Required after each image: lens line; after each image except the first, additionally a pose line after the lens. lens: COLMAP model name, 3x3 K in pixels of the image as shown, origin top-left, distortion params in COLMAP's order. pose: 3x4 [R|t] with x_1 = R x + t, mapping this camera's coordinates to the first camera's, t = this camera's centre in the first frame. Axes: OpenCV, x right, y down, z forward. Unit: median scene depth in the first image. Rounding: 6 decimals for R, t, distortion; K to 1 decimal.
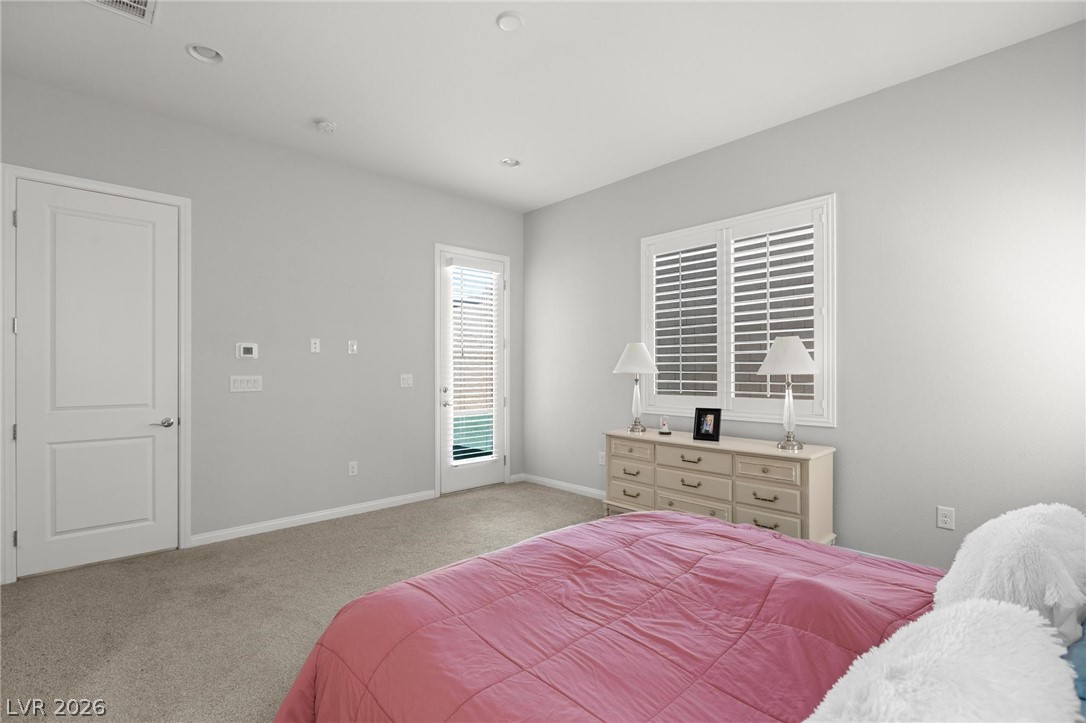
lens RADIAL K [[502.9, 0, 543.8], [0, 502.9, 367.0], [0, 0, 1]] dist [-0.004825, -0.001008]
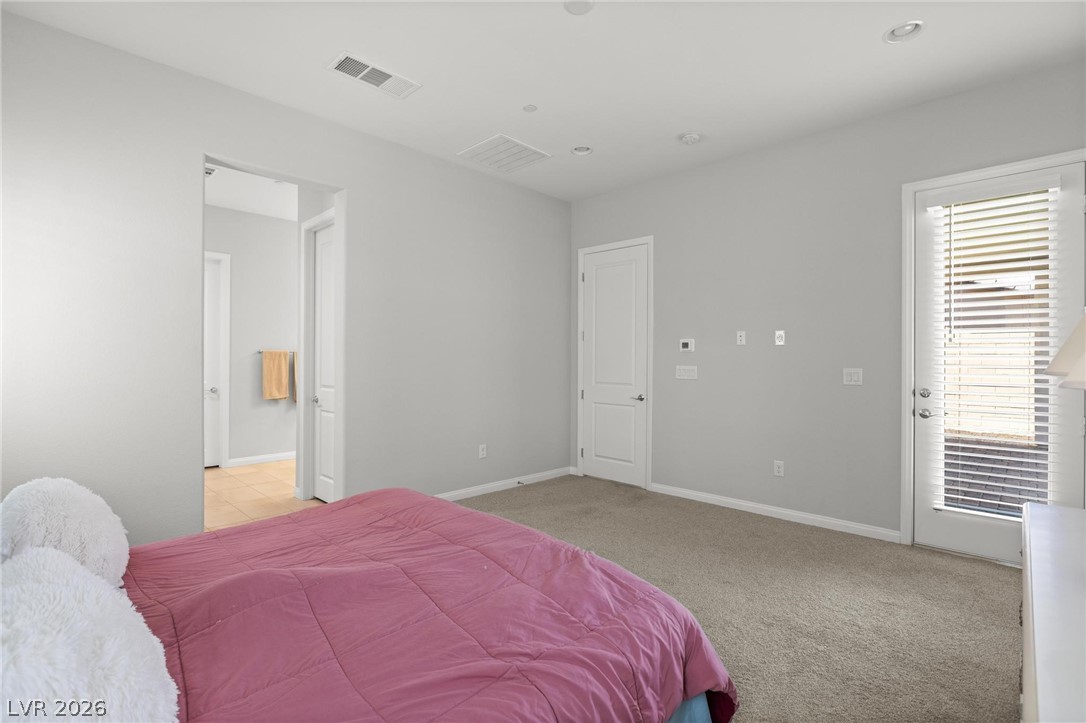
lens RADIAL K [[502.9, 0, 542.6], [0, 502.9, 360.3], [0, 0, 1]] dist [-0.004825, -0.001008]
pose [[0.055458, 0.001724, -0.998460, 0.570826], [-0.005589, 0.999983, 0.001416, 0.003858], [0.998445, 0.005502, 0.055466, 0.561530]]
